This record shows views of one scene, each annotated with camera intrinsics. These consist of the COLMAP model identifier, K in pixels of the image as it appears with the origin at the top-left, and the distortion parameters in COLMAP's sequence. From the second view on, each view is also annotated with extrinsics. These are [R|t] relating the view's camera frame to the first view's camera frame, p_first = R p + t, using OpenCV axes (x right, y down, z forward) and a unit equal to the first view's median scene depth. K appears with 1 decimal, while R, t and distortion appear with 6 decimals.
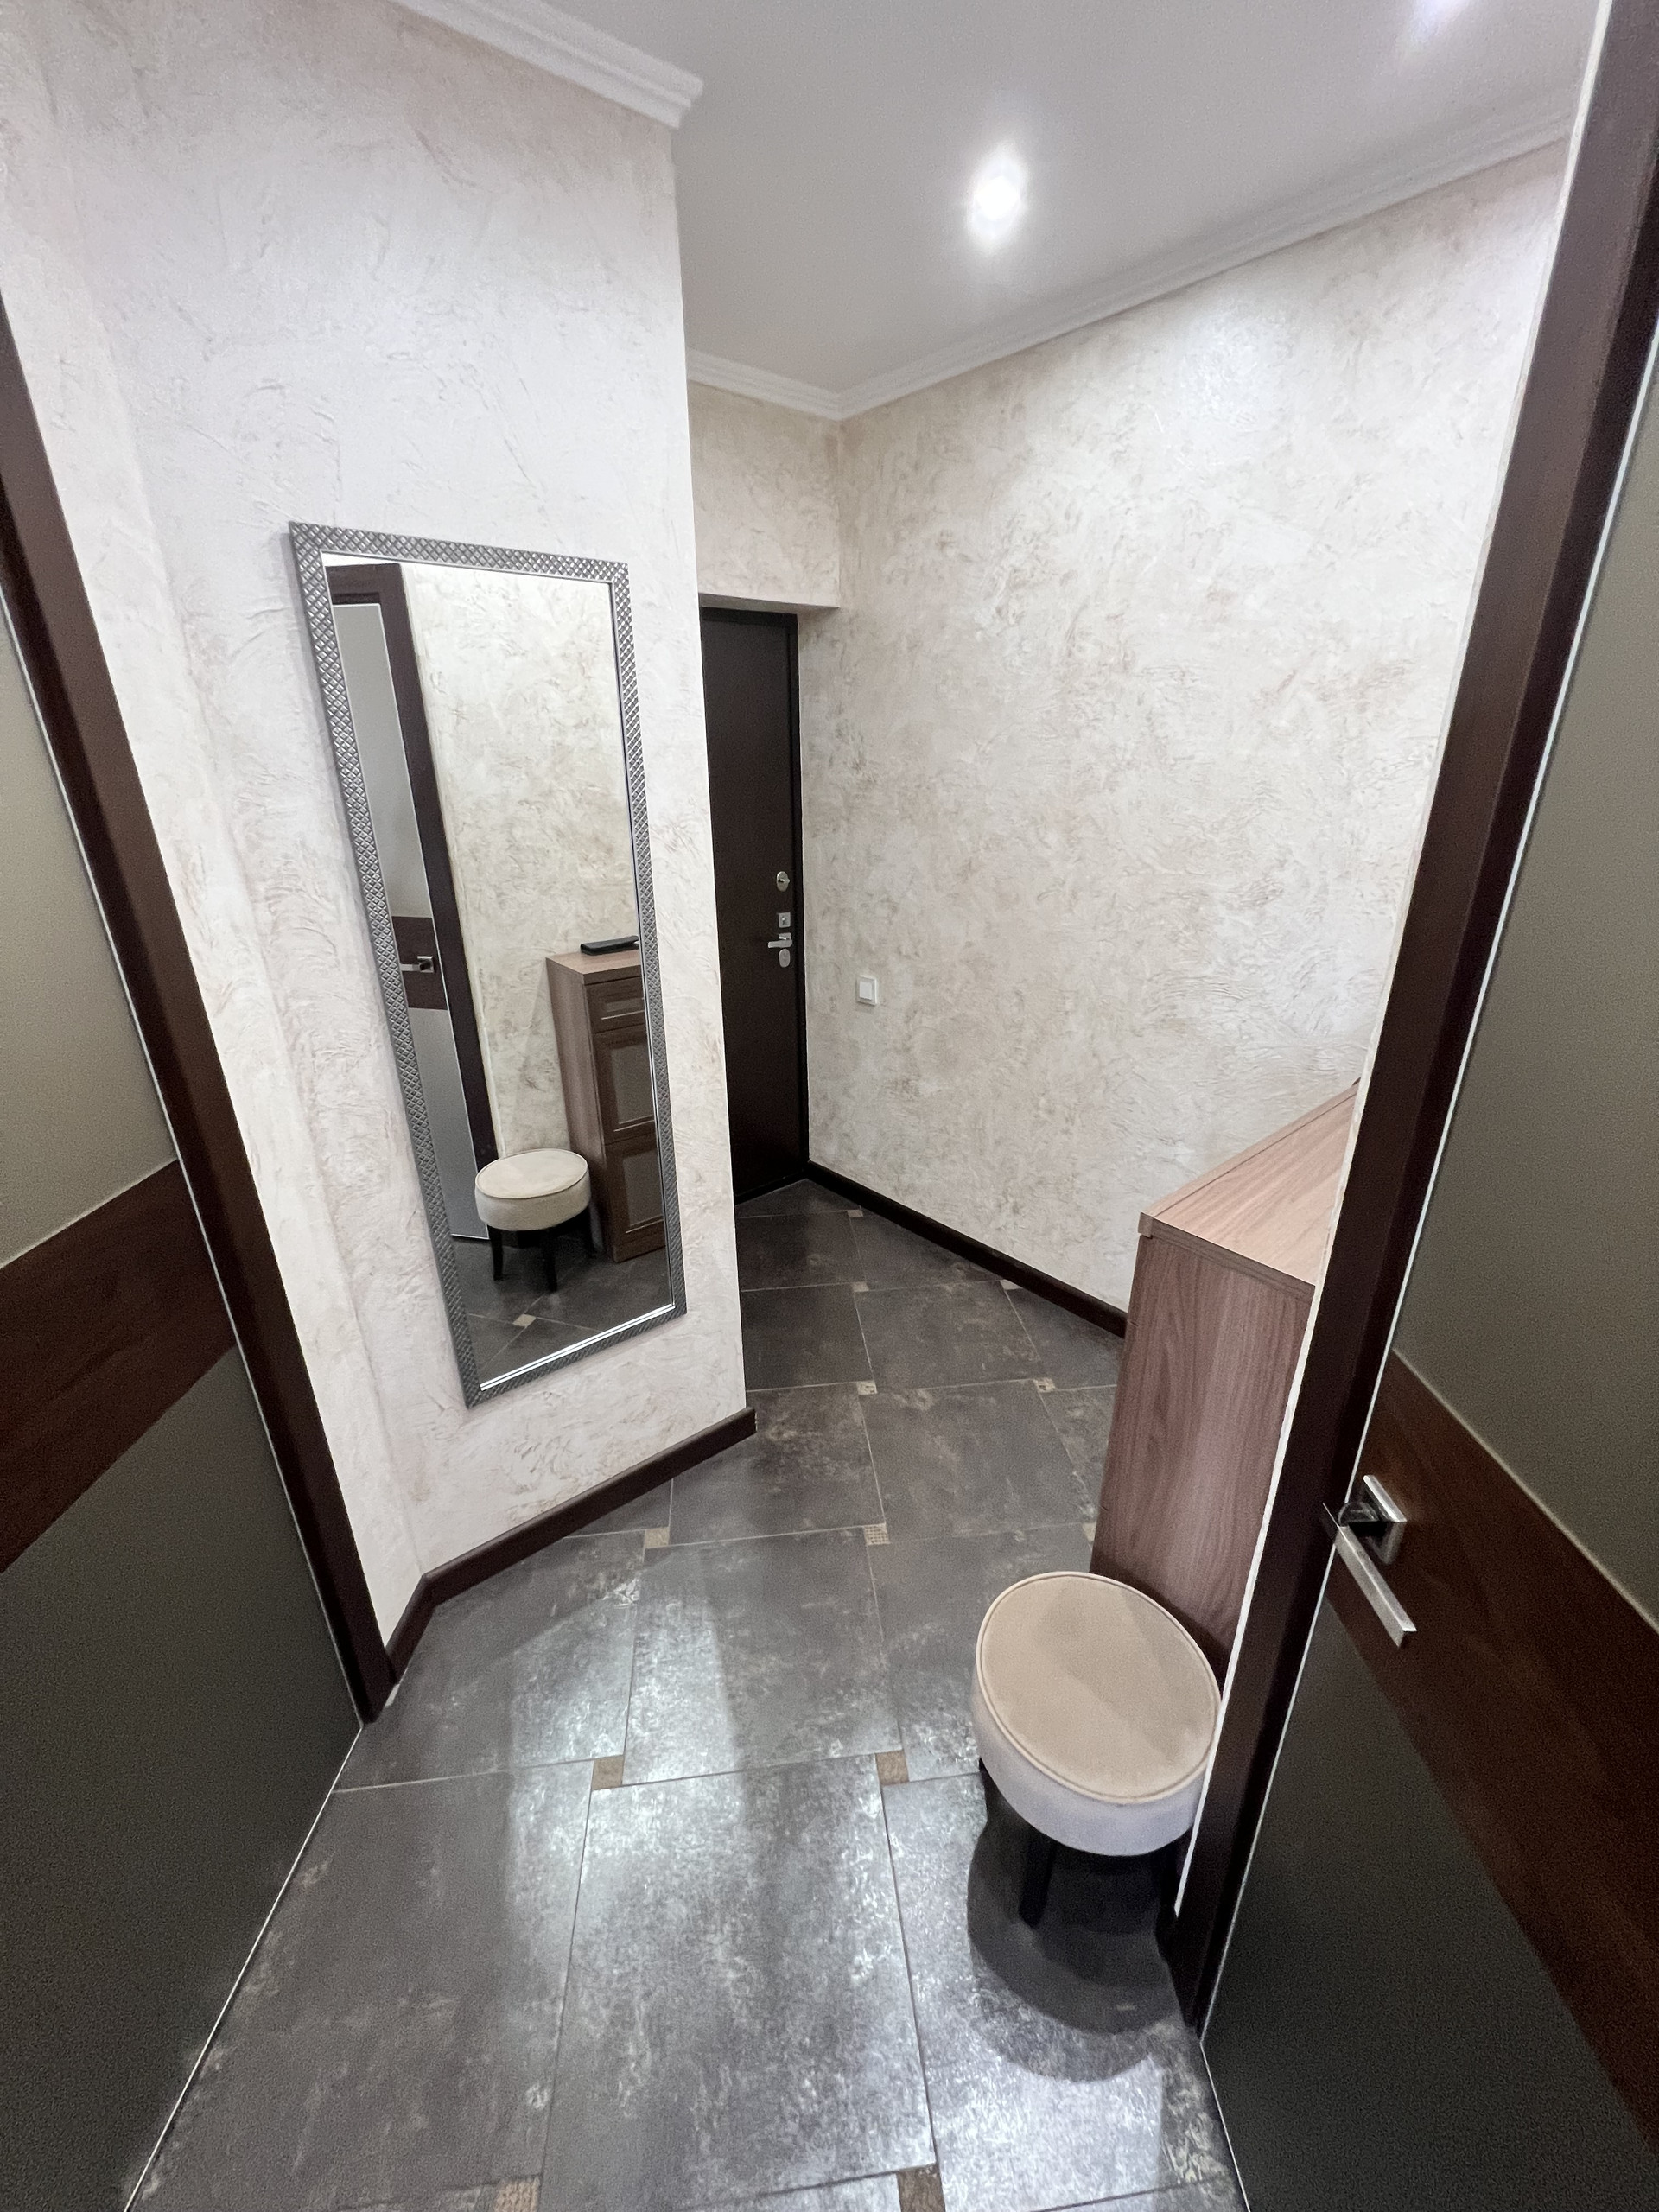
lens RADIAL K [[879.0, 0, 831.2], [0, 879.0, 1102.3], [0, 0, 1]] dist [-0.005758, 0.000731]
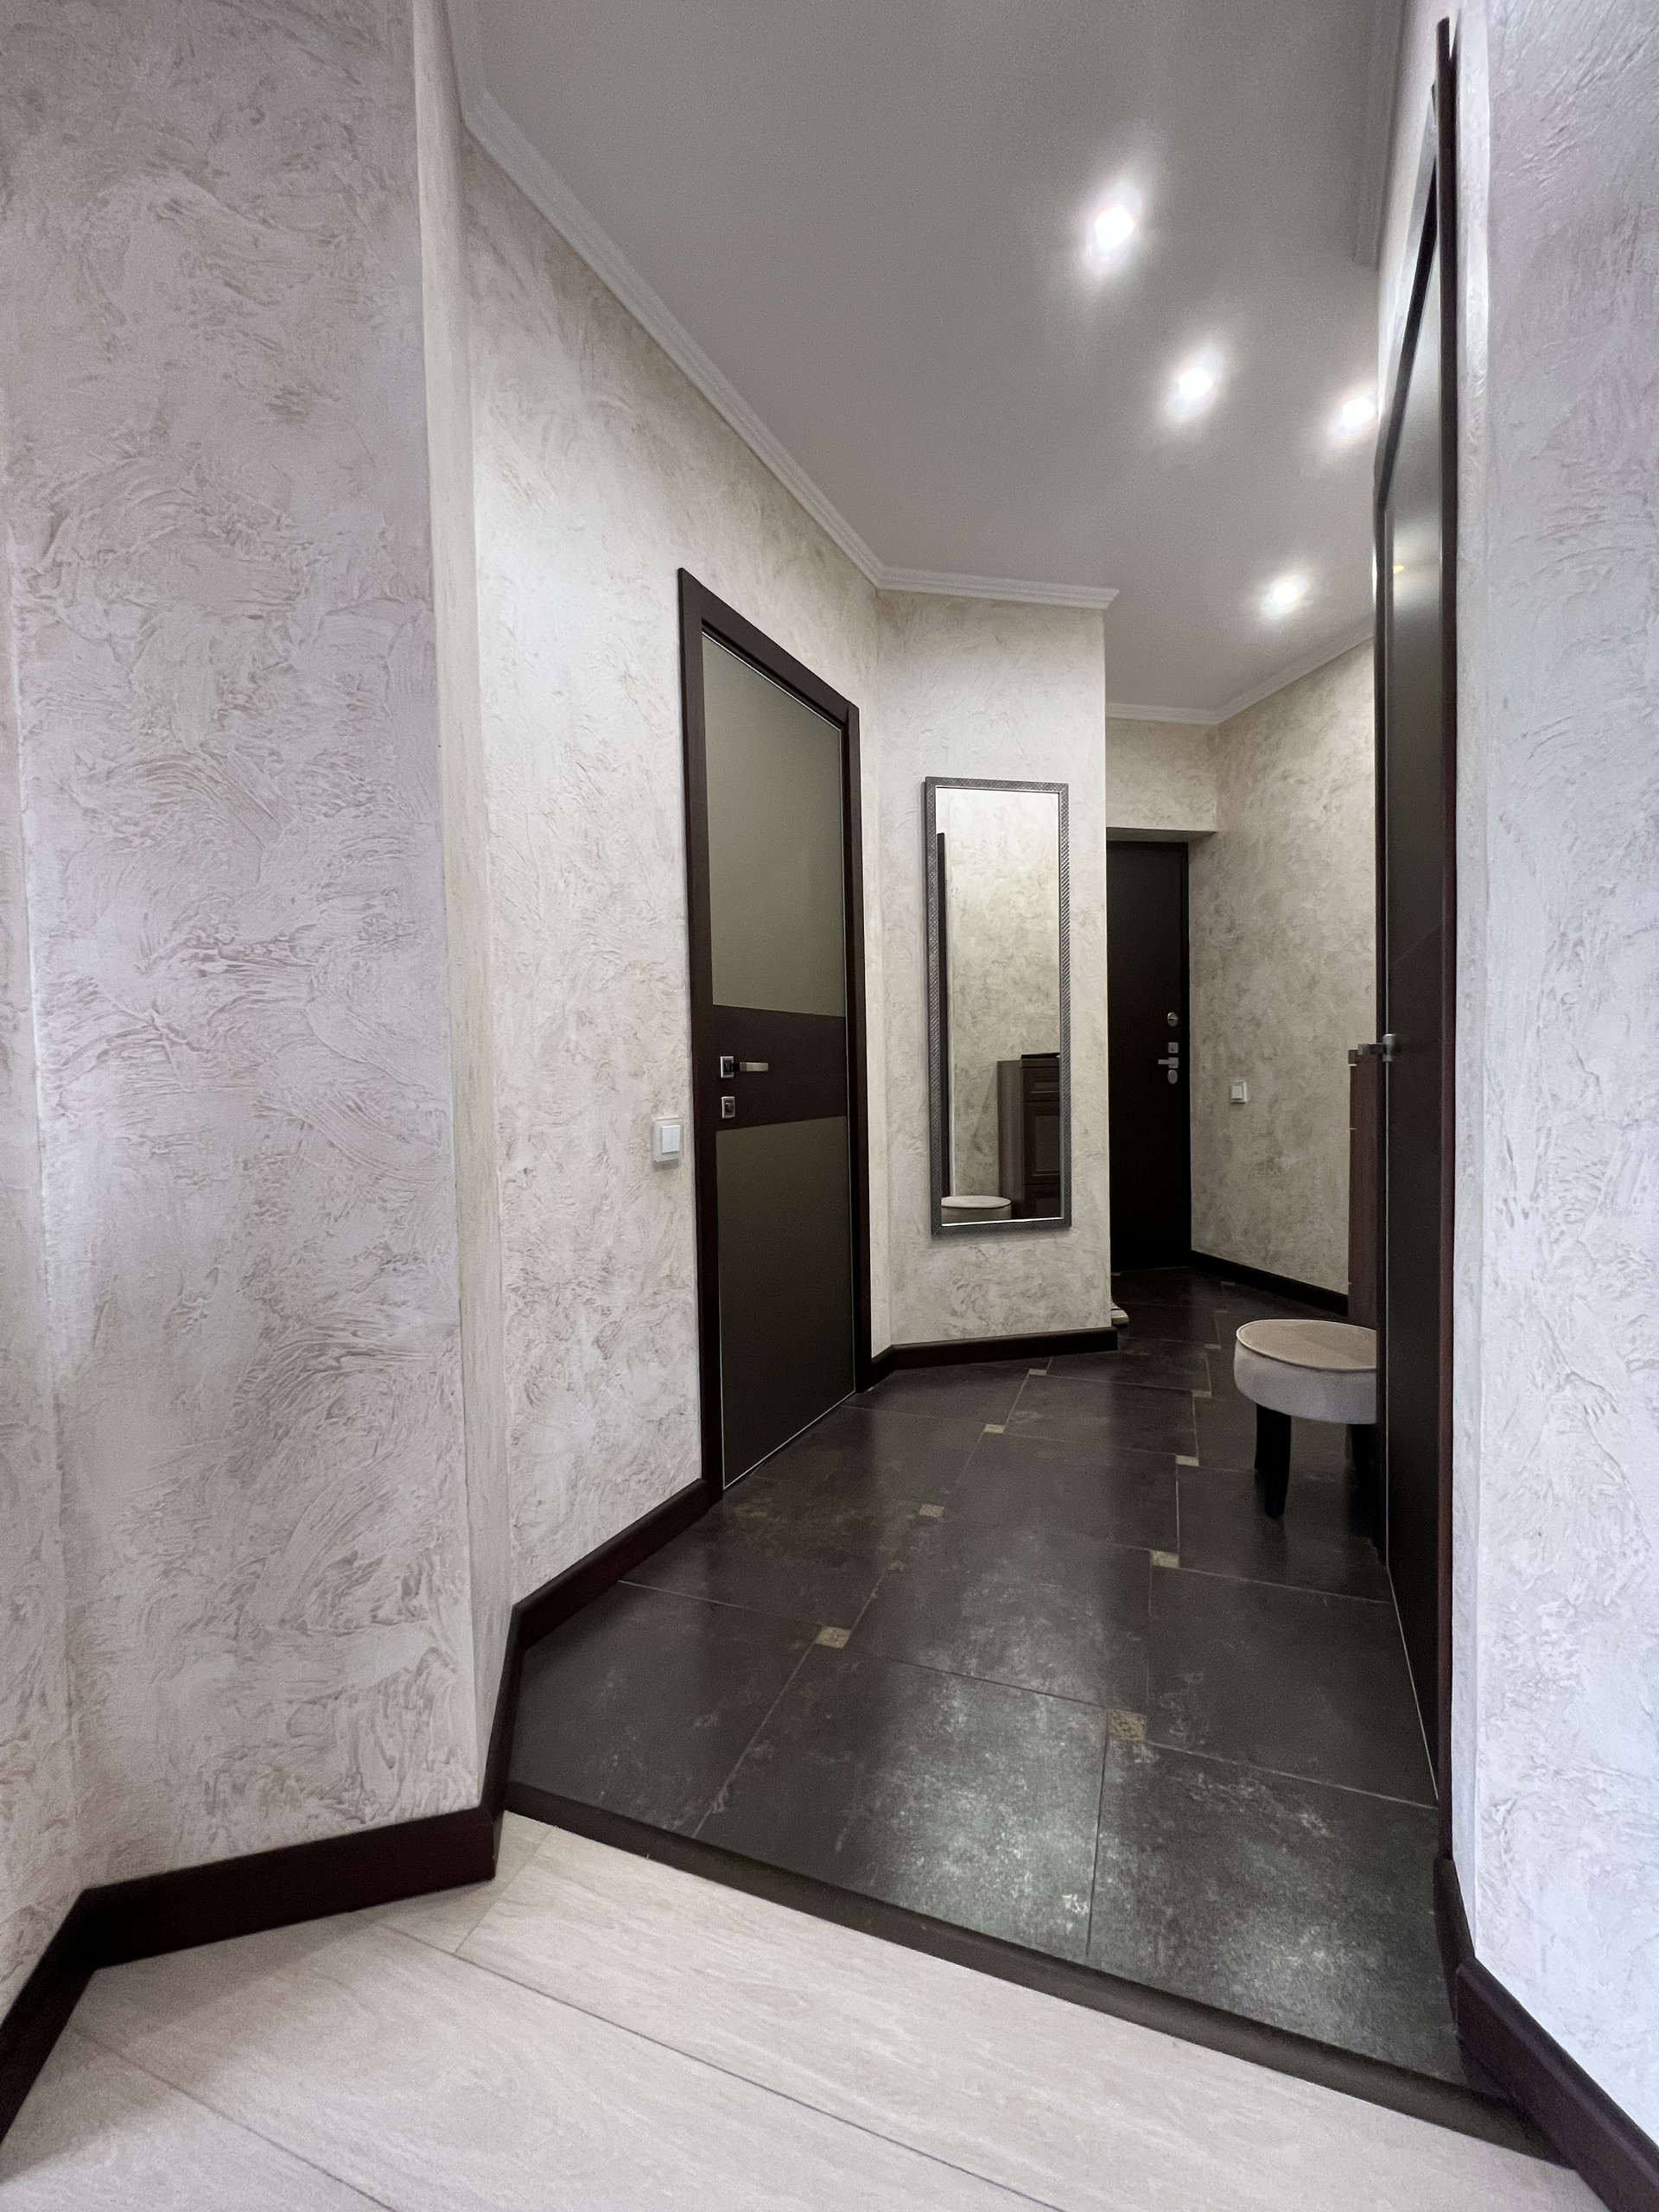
lens RADIAL K [[879.0, 0, 832.9], [0, 879.0, 1105.7], [0, 0, 1]] dist [-0.005758, 0.000731]
pose [[0.888604, 0.008669, -0.458593, 0.116544], [-0.159488, 0.943273, -0.291205, 0.404598], [0.430053, 0.331906, 0.839579, -0.363641]]
